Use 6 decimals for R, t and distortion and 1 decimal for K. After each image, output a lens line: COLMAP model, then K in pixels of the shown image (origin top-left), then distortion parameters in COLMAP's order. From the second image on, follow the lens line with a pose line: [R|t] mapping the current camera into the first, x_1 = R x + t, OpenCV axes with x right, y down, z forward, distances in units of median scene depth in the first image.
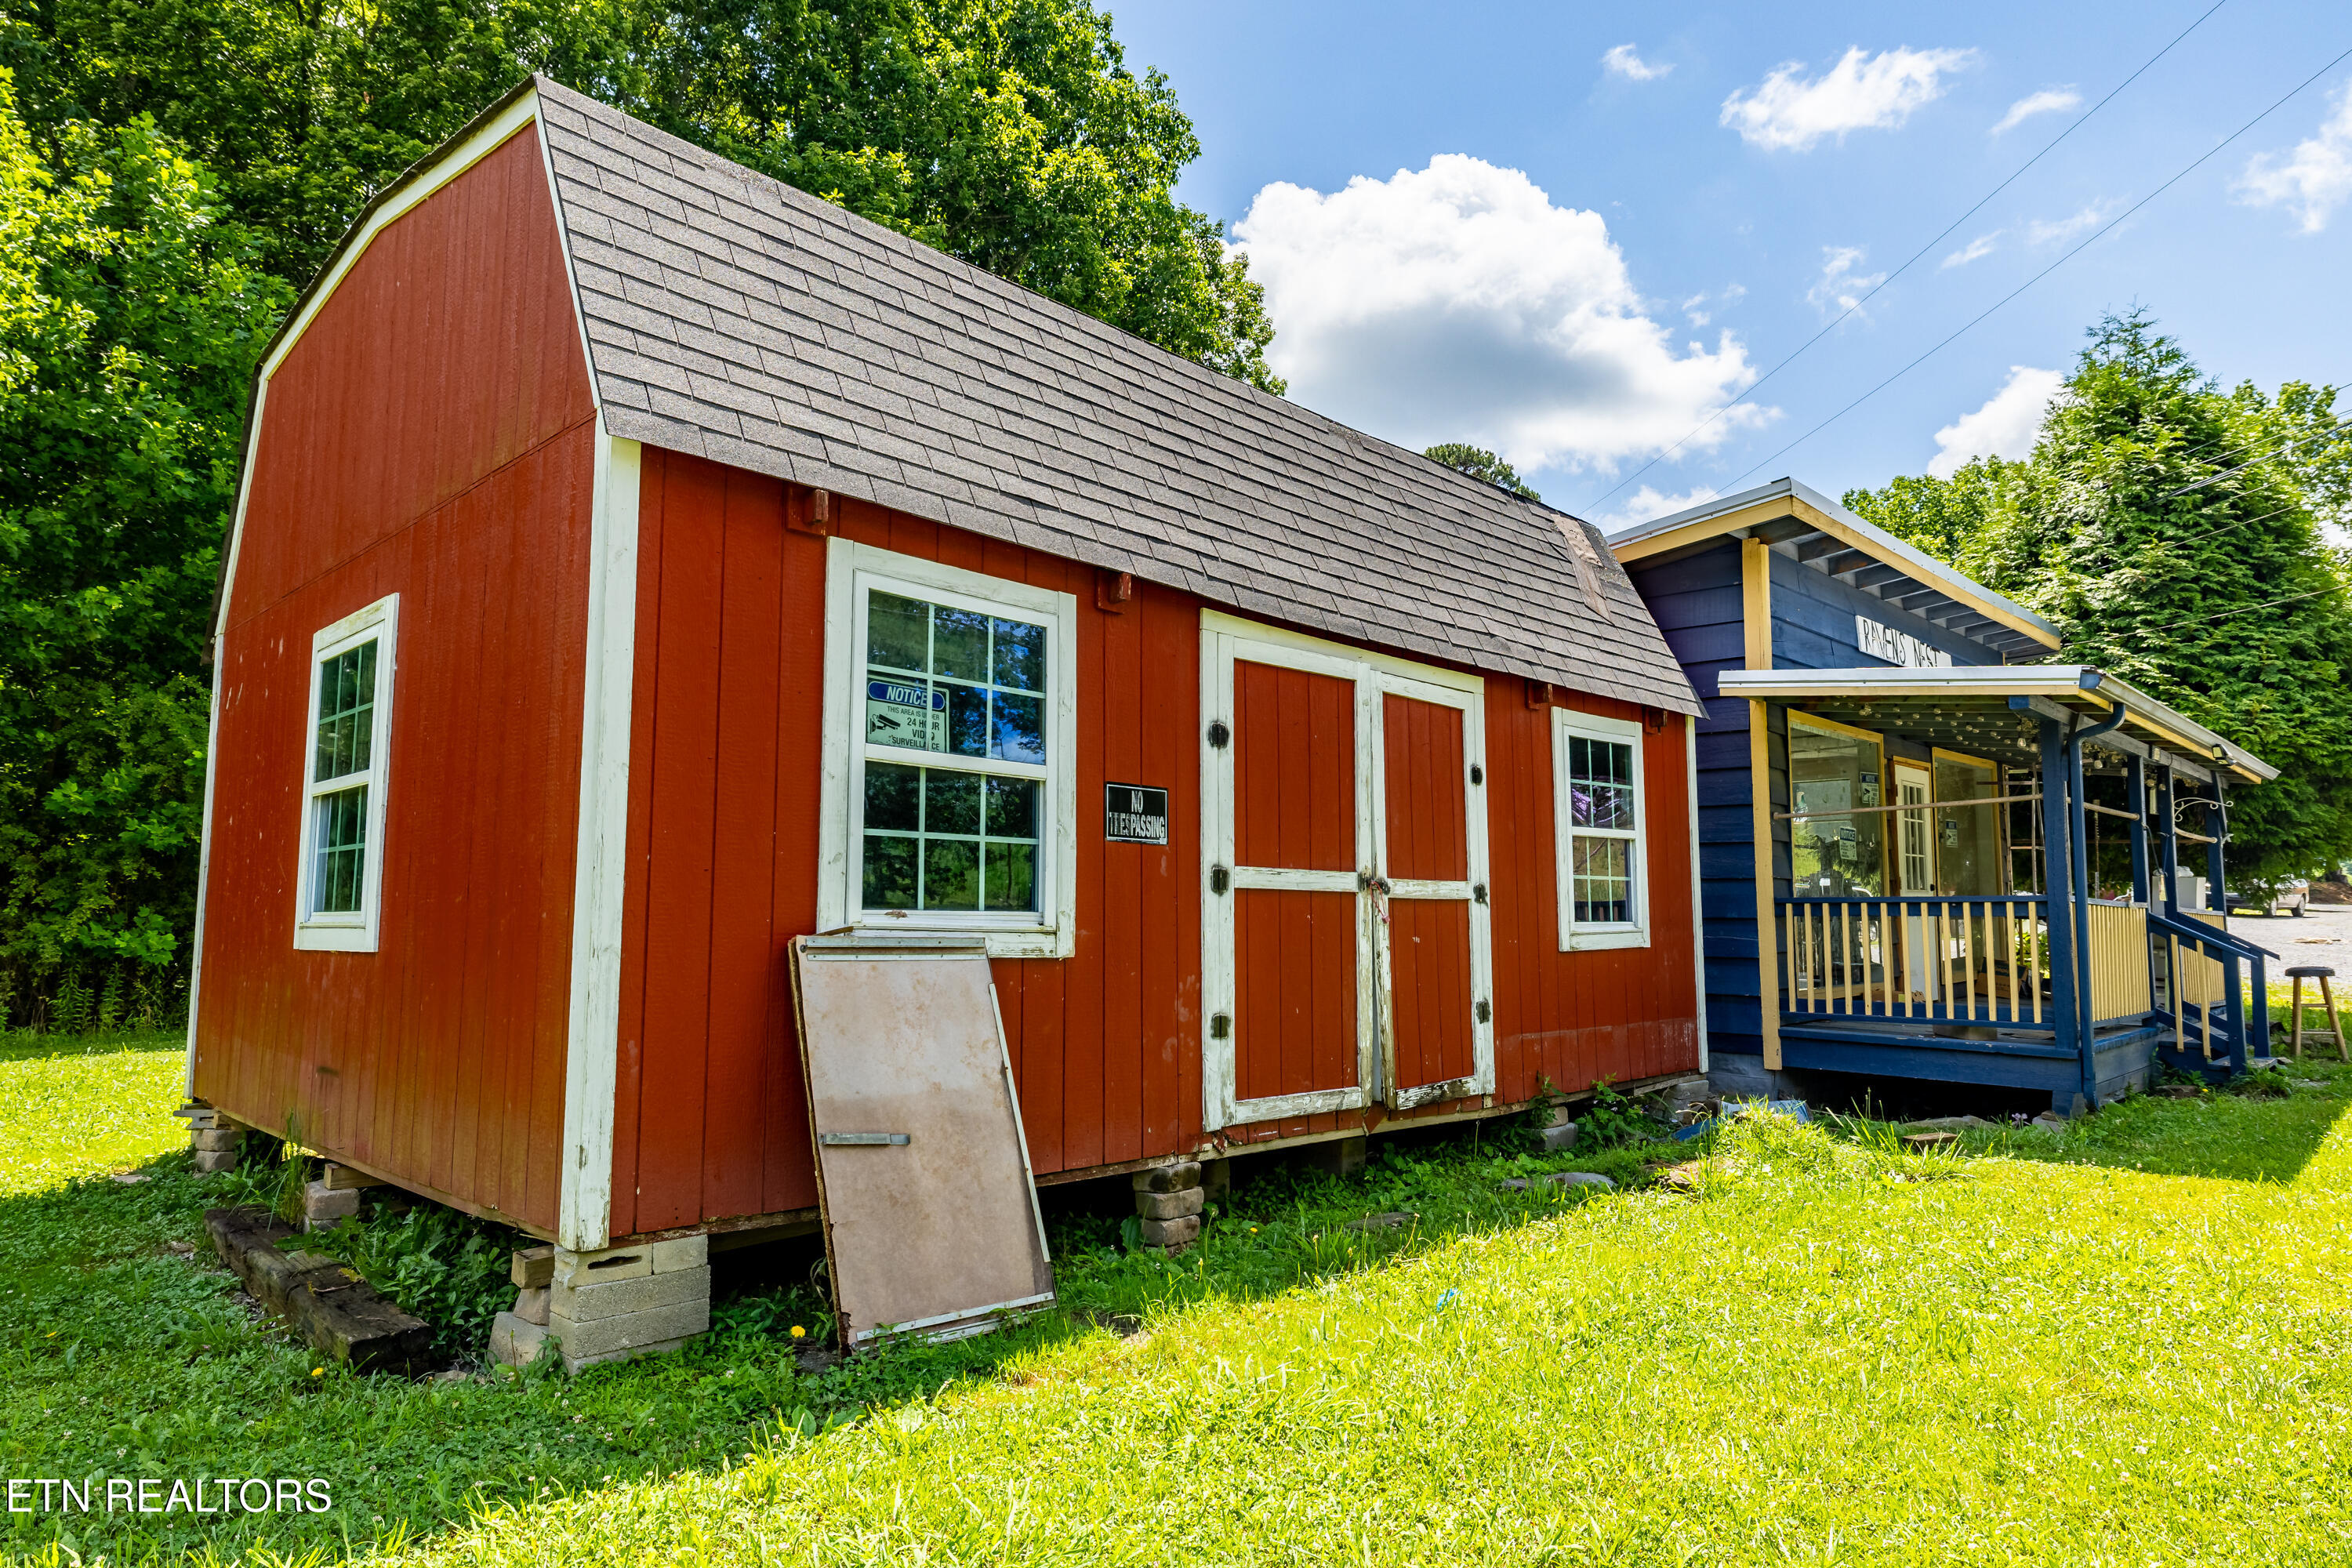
lens RADIAL K [[1382.2, 0, 1174.3], [0, 1382.2, 745.0], [0, 0, 1]] dist [0.002600, 0.000538]
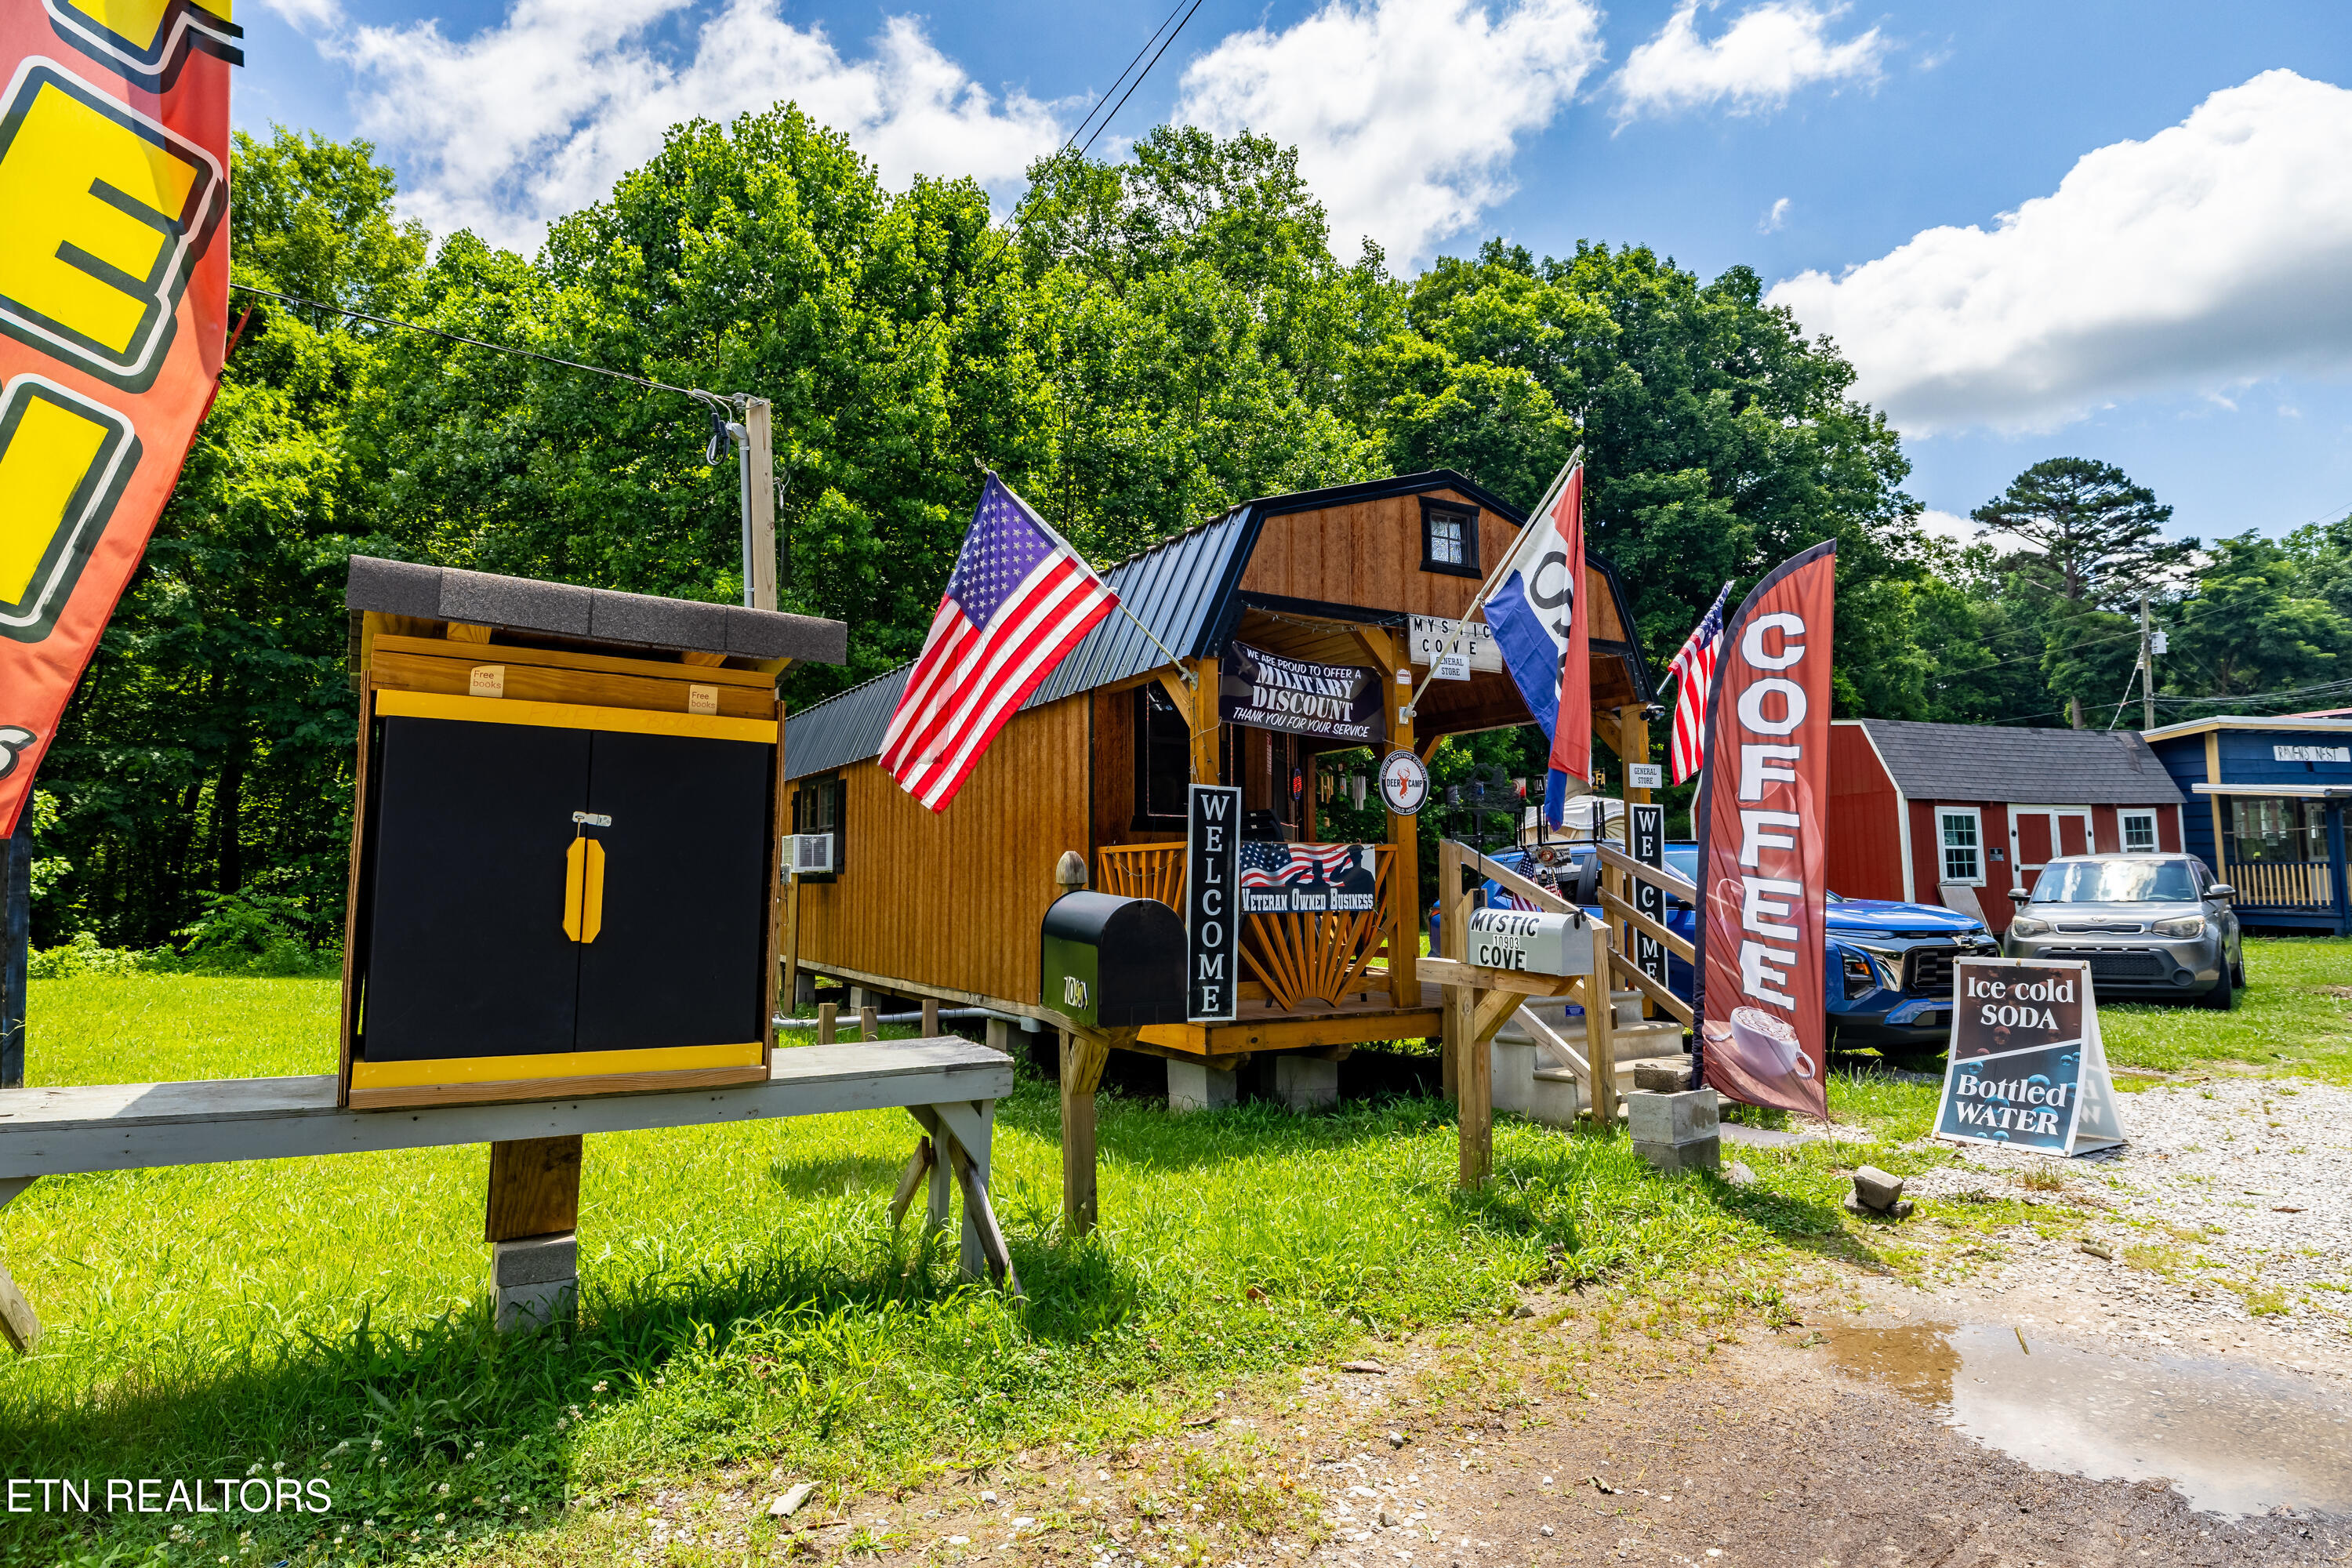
lens RADIAL K [[1240.5, 0, 1184.5], [0, 1240.5, 748.0], [0, 0, 1]] dist [-0.005078, 0.000608]
pose [[0.907724, -0.065137, -0.414481, -0.494797], [0.075623, 0.997097, 0.008918, -0.356867], [0.412696, -0.039439, 0.910014, -2.509920]]
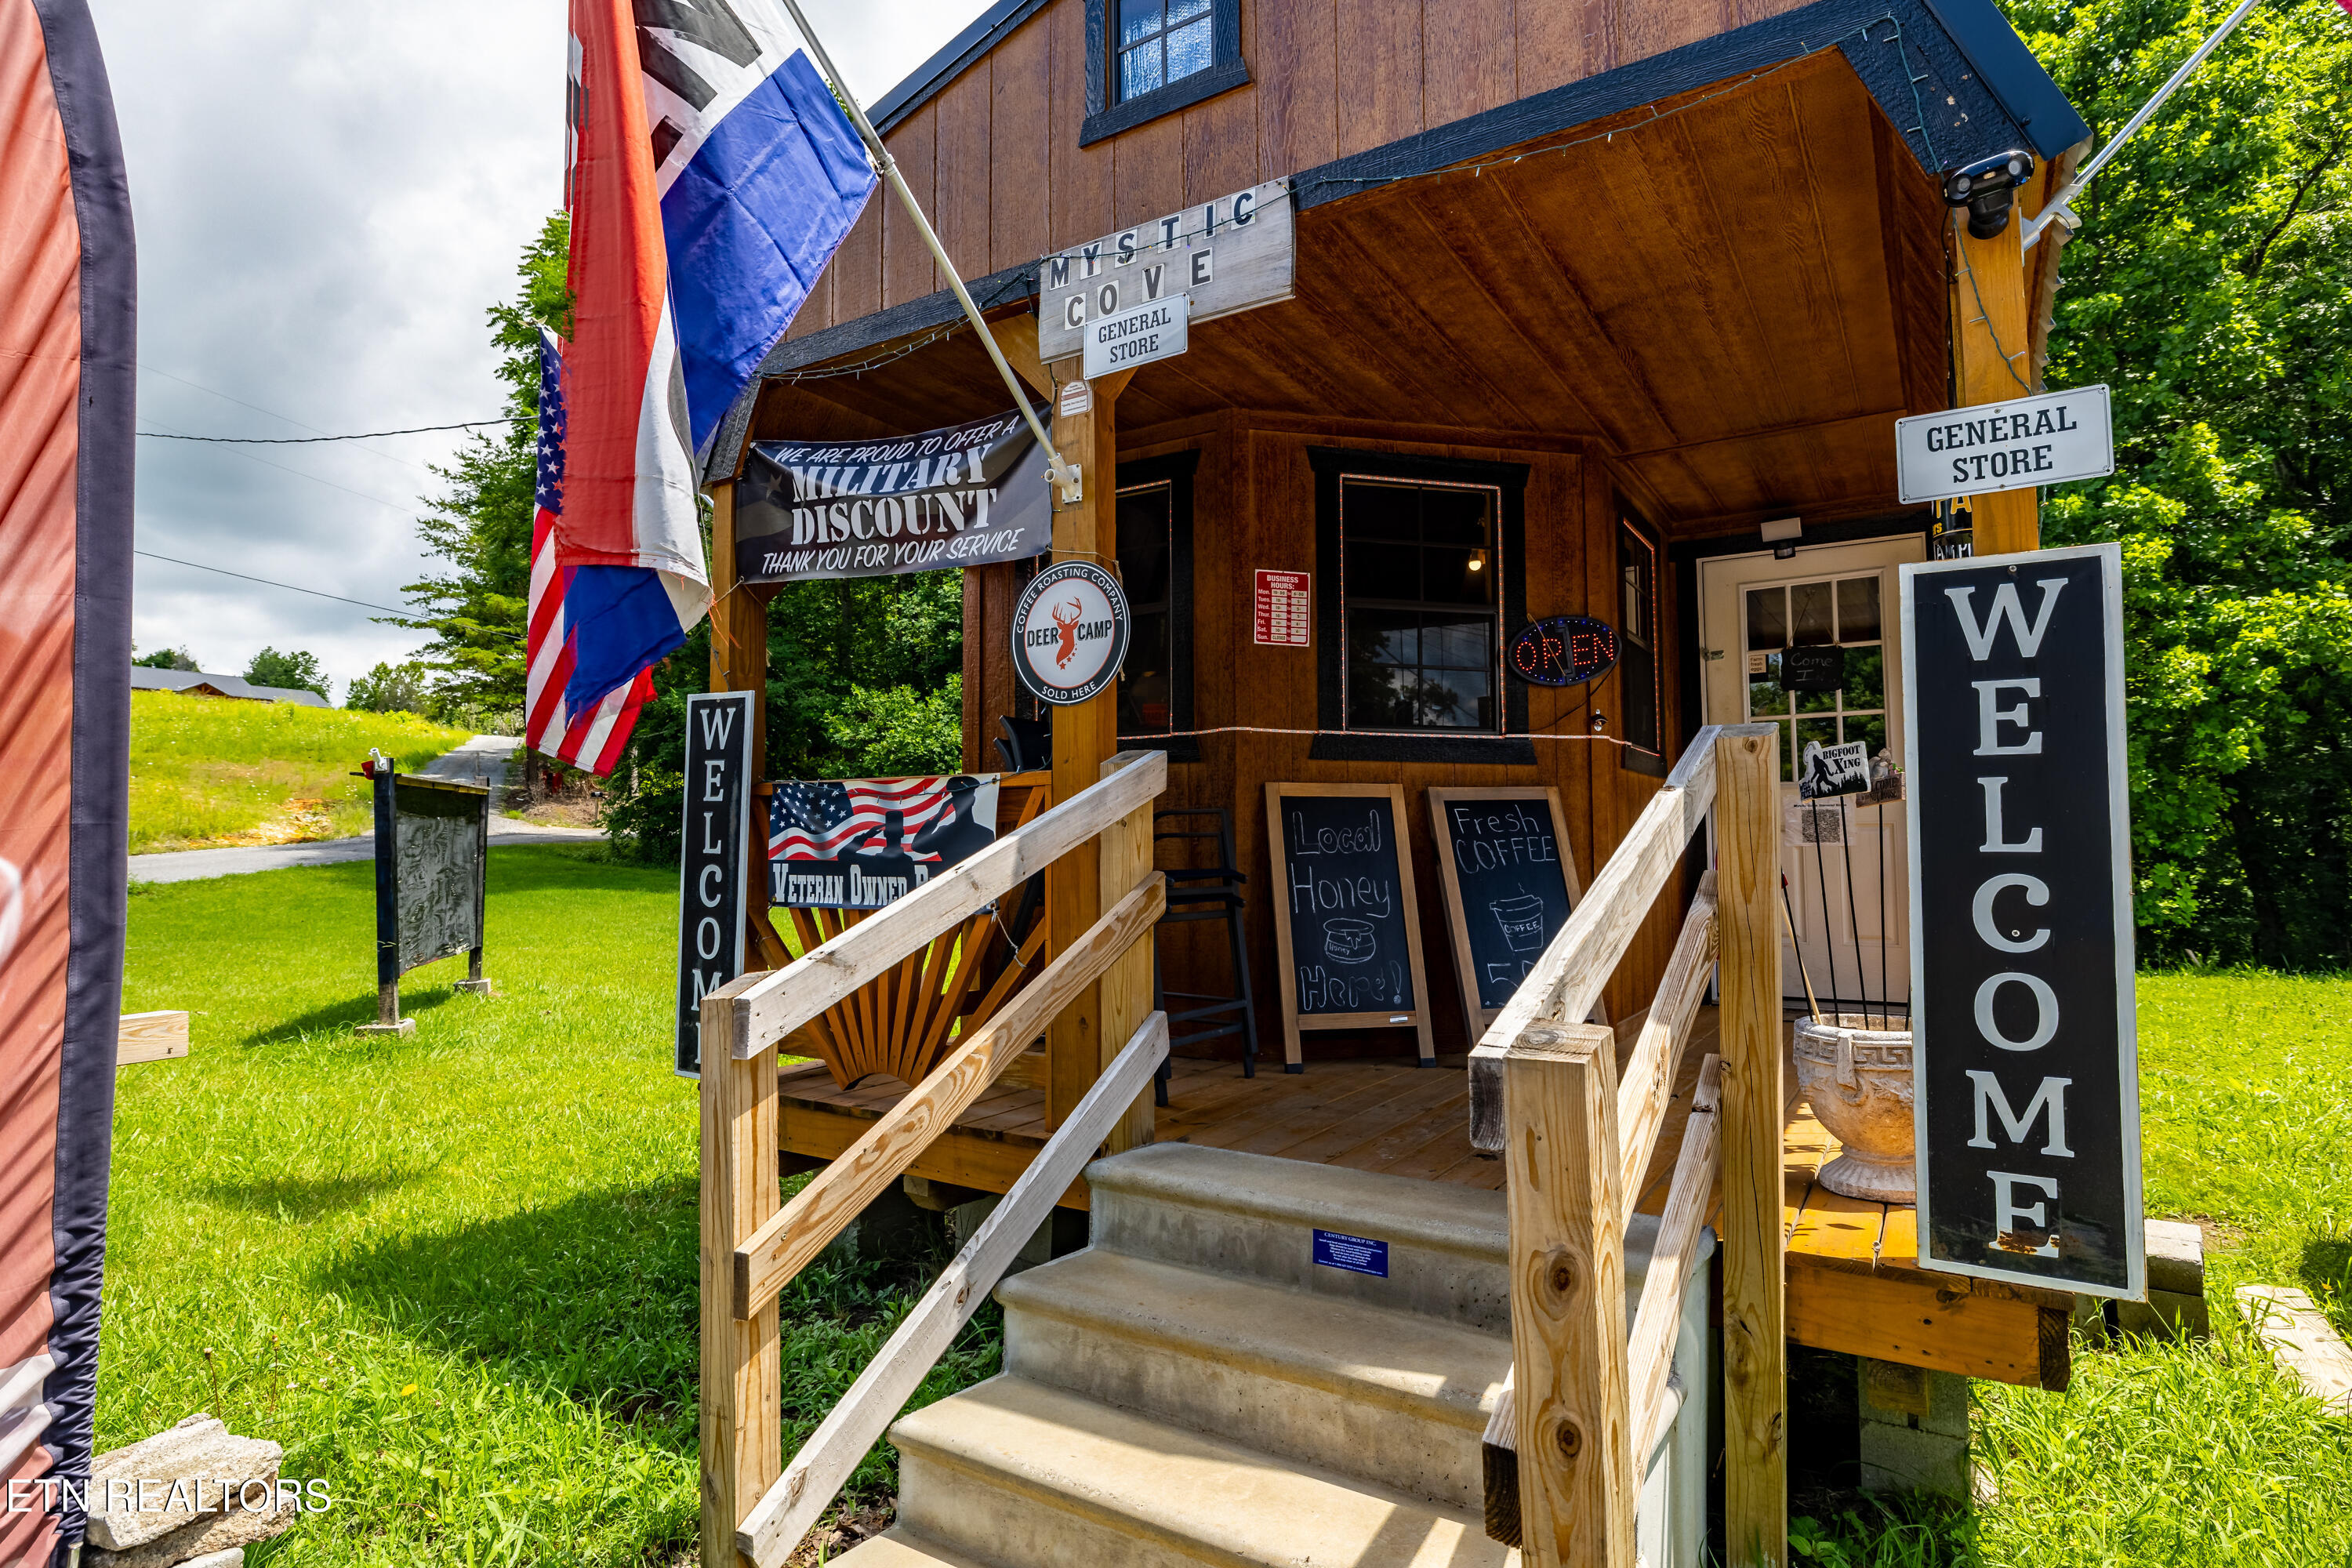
lens RADIAL K [[1258.7, 0, 1182.8], [0, 1258.7, 788.9], [0, 0, 1]] dist [0.004457, 0.000090]
pose [[0.040230, -0.089220, -0.995199, -0.320032], [0.125704, 0.988544, -0.083542, -0.223425], [0.991252, -0.121740, 0.050985, -1.623702]]
